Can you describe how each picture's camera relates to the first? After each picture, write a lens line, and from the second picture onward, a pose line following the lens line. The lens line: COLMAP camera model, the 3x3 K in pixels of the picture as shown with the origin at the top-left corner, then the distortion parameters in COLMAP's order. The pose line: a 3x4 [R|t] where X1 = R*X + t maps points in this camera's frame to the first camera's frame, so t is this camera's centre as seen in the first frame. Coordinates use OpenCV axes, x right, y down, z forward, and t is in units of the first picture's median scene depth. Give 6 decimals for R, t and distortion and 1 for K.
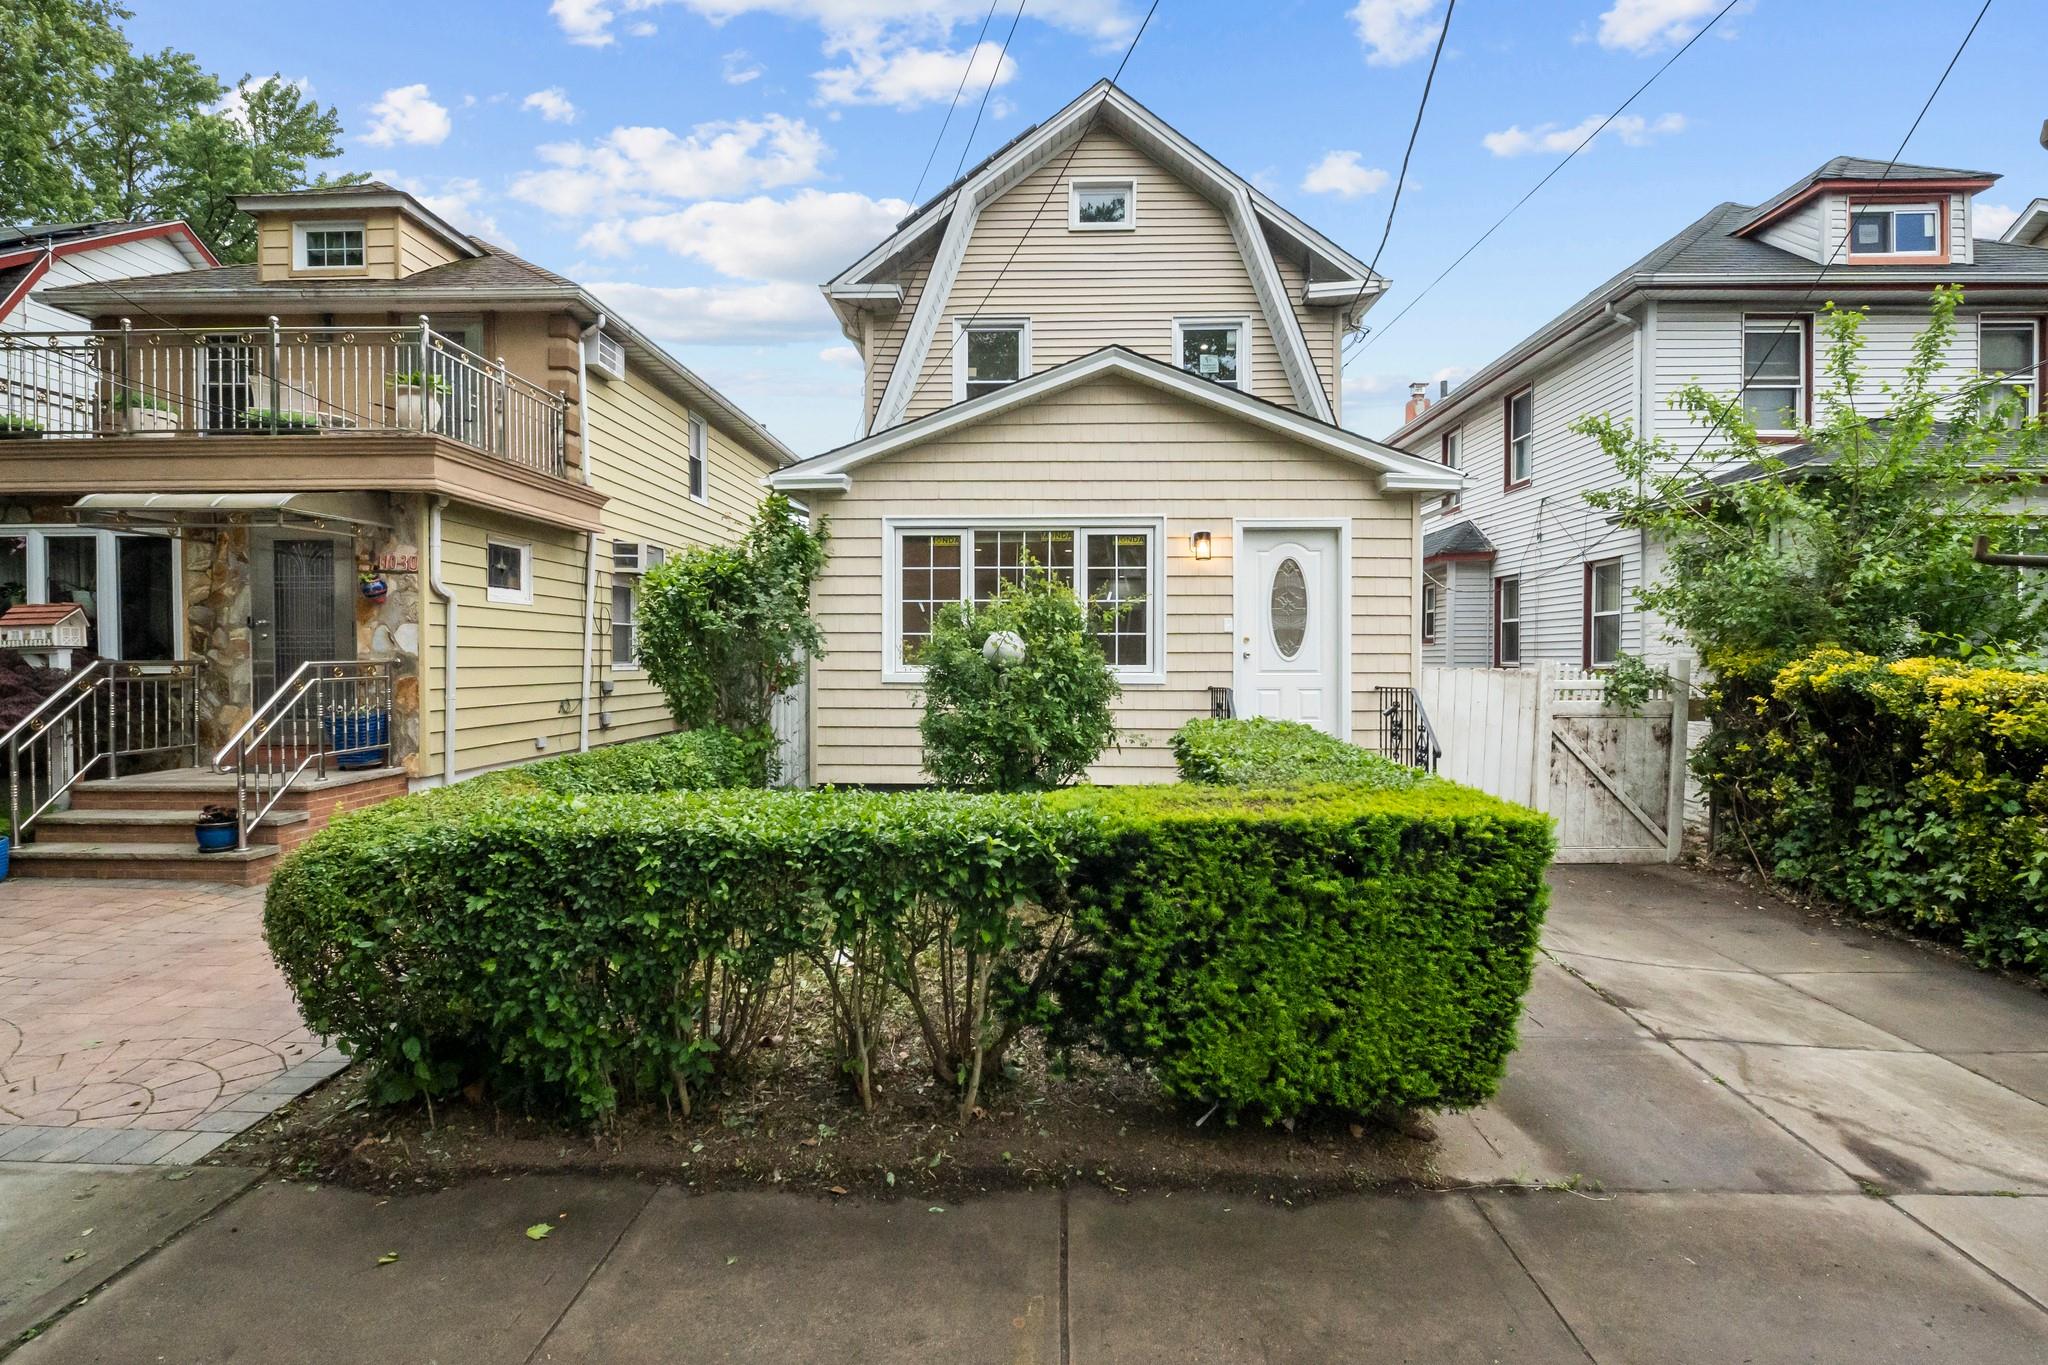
lens RADIAL K [[928.4, 0, 1025.8], [0, 928.4, 671.5], [0, 0, 1]] dist [0.002191, -0.000524]
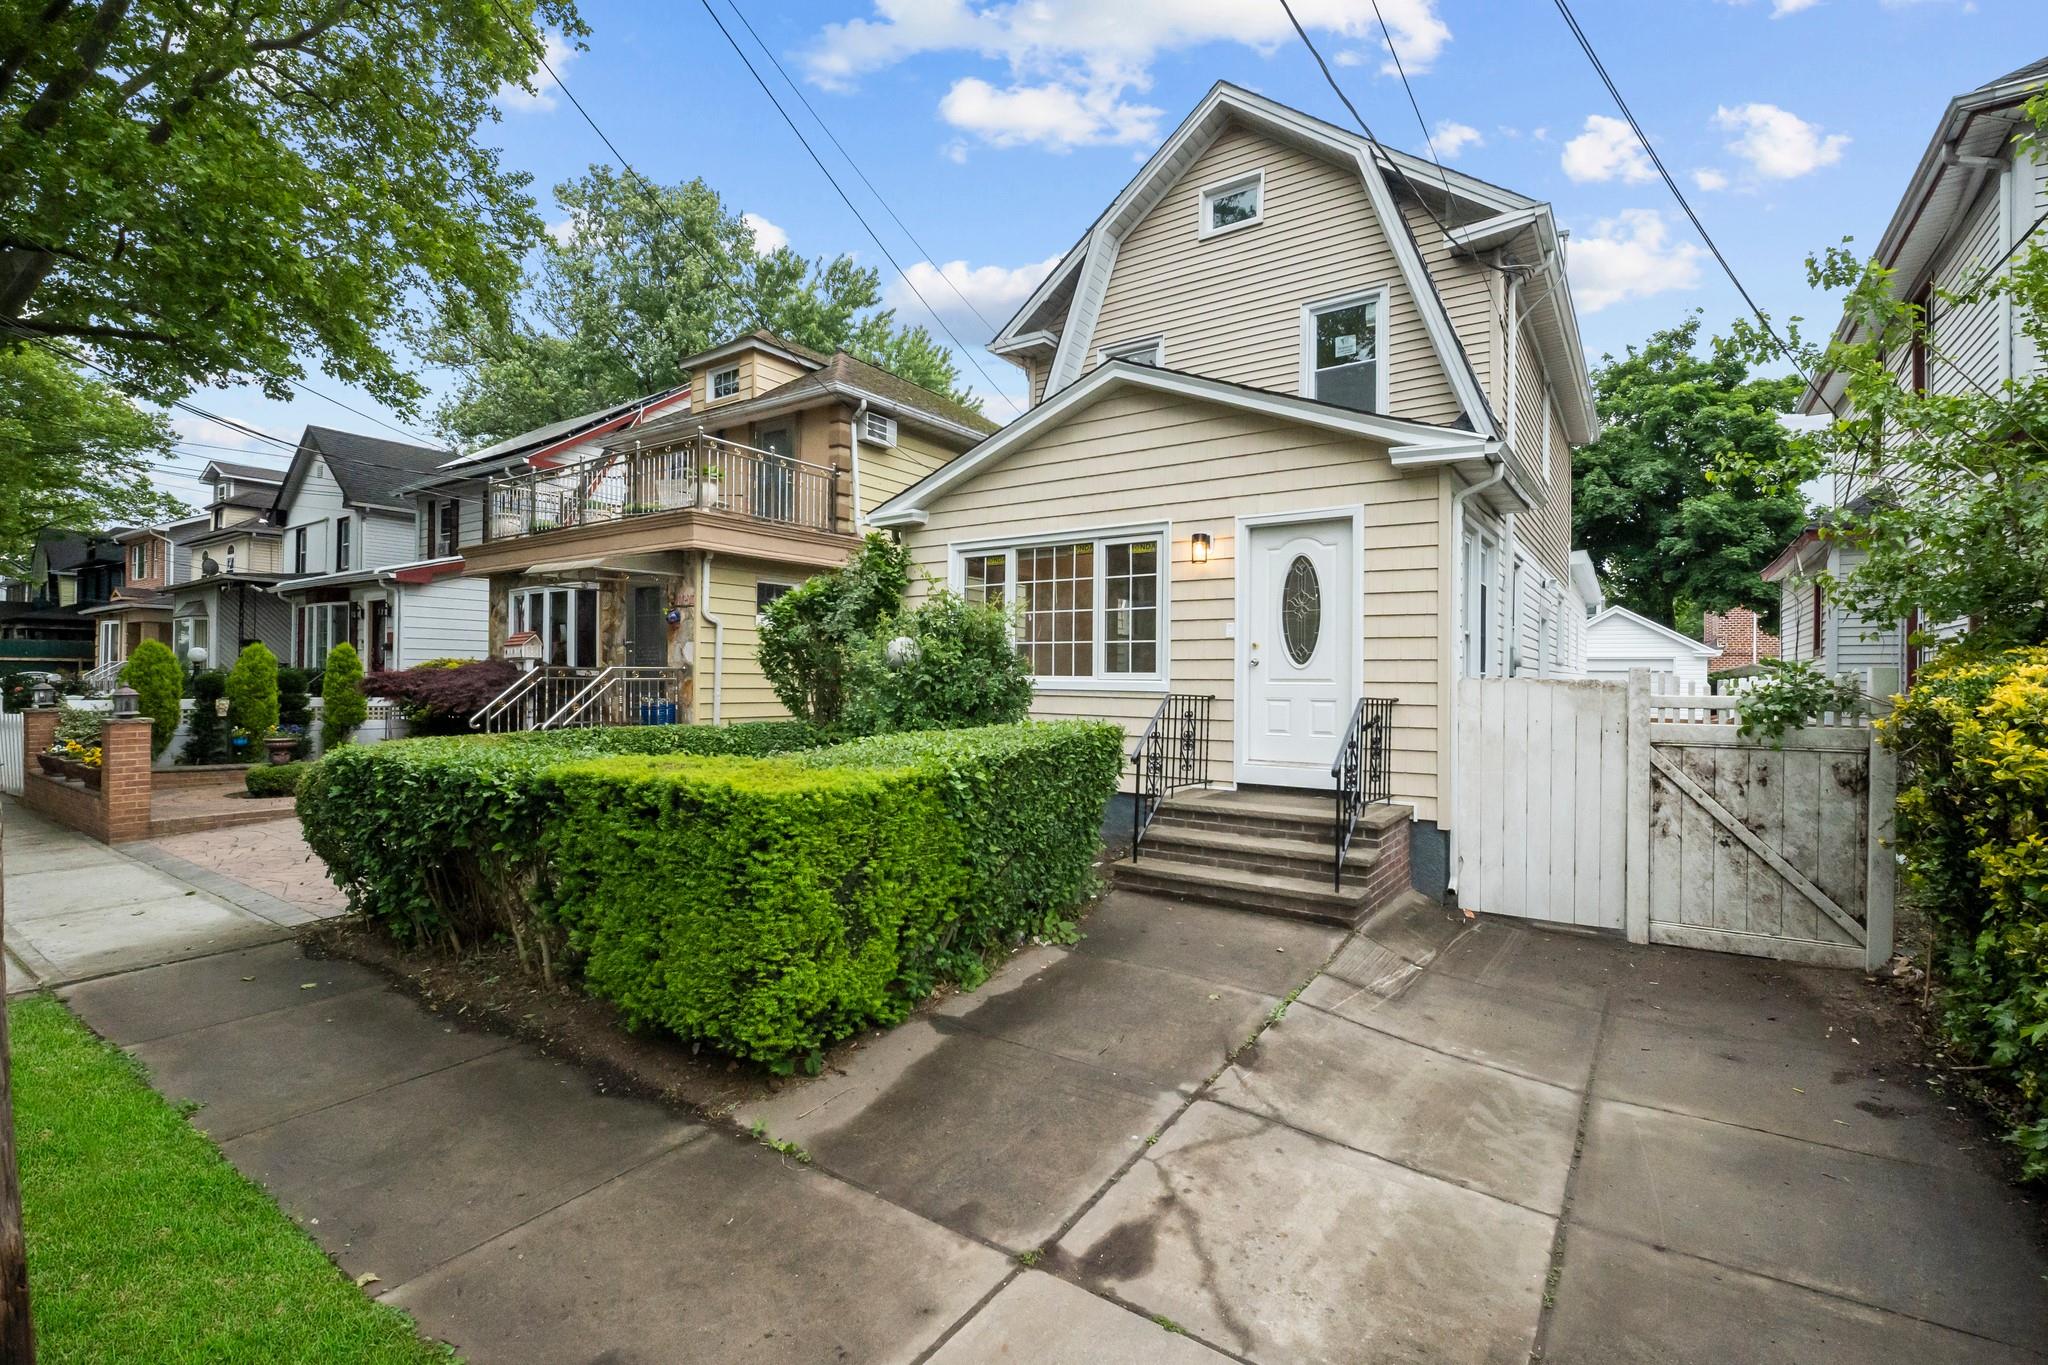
lens RADIAL K [[905.0, 0, 1024.0], [0, 905.0, 682.5], [0, 0, 1]] dist [0.004037, -0.000269]
pose [[0.837223, 0.010001, -0.546769, 0.539522], [-0.018942, 0.999763, -0.010717, 0.016507], [0.546533, 0.019330, 0.837215, 0.117651]]
